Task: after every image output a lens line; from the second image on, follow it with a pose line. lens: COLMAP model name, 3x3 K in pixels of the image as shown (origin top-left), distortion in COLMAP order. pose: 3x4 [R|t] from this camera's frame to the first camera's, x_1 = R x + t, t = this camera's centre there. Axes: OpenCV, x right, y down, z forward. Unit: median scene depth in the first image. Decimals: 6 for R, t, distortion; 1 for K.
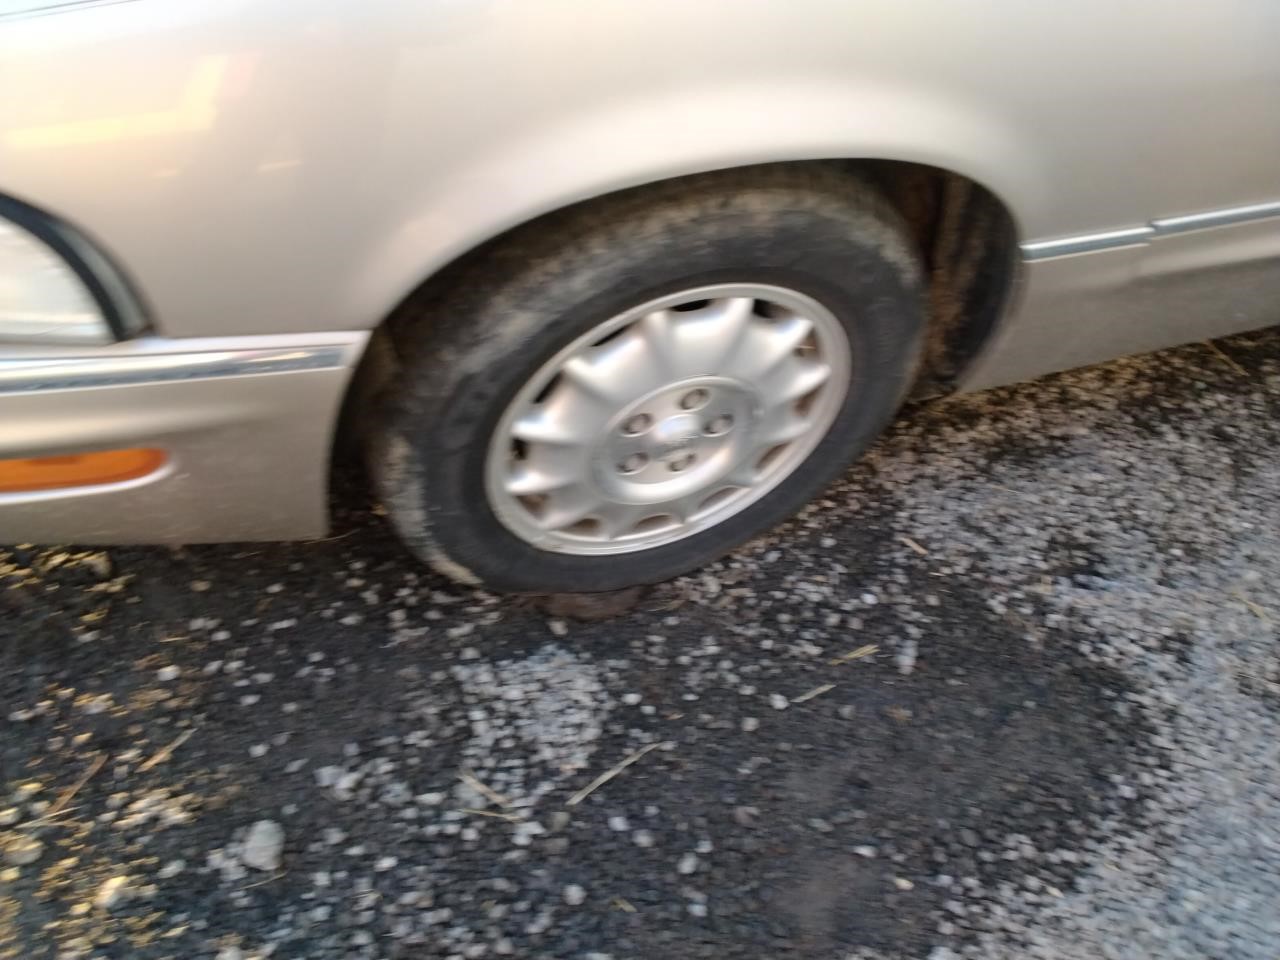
lens RADIAL K [[1001.2, 0, 646.6], [0, 1001.2, 484.1], [0, 0, 1]] dist [0.111143, -0.195601]
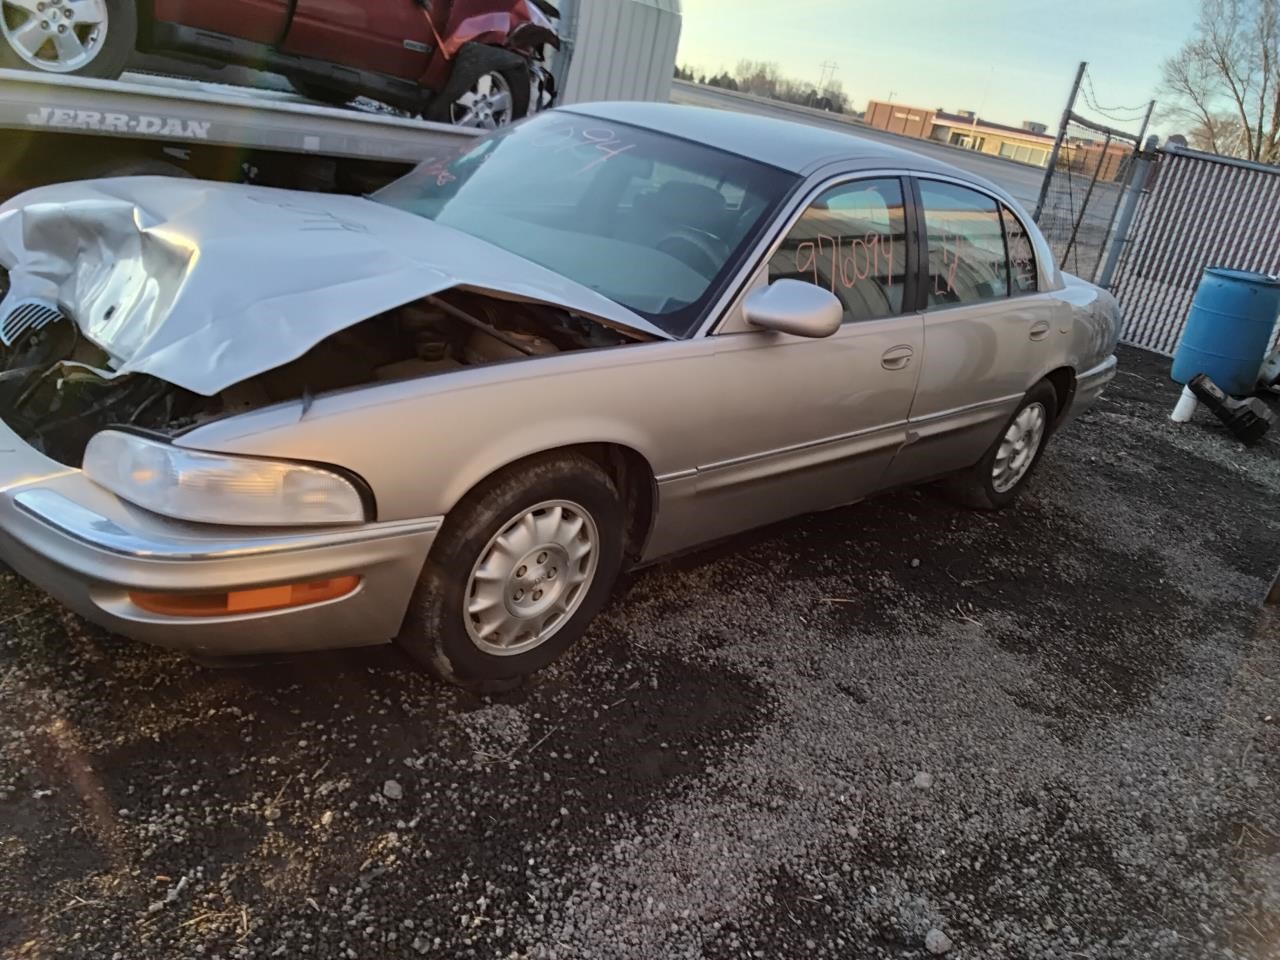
lens RADIAL K [[1001.2, 0, 646.6], [0, 1001.2, 484.1], [0, 0, 1]] dist [0.111143, -0.195601]
pose [[0.907892, -0.112115, 0.403933, -0.616090], [0.272420, 0.890167, -0.365226, 0.637080], [-0.318620, 0.441626, 0.838718, -1.016612]]
